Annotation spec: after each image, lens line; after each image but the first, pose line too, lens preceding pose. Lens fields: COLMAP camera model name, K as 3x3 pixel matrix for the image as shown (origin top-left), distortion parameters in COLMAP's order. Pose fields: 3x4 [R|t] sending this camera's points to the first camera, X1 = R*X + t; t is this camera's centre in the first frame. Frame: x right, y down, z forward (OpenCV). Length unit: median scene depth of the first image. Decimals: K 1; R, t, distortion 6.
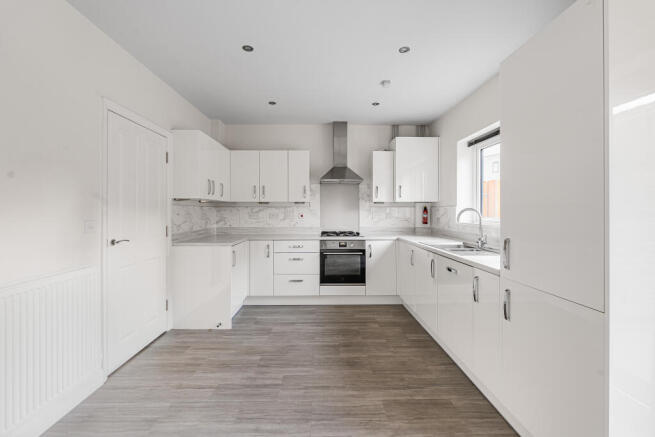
lens RADIAL K [[293.2, 0, 327.1], [0, 293.2, 210.6], [0, 0, 1]] dist [-0.002131, -0.000090]
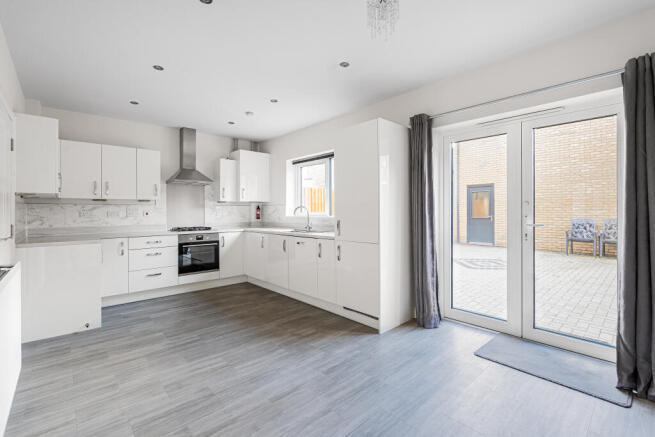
lens RADIAL K [[293.2, 0, 327.1], [0, 293.2, 210.6], [0, 0, 1]] dist [-0.002131, -0.000090]
pose [[0.754495, -0.002168, 0.656303, -0.322140], [0.004037, 0.999991, -0.001337, 0.012898], [-0.656294, 0.003658, 0.754497, -0.198078]]
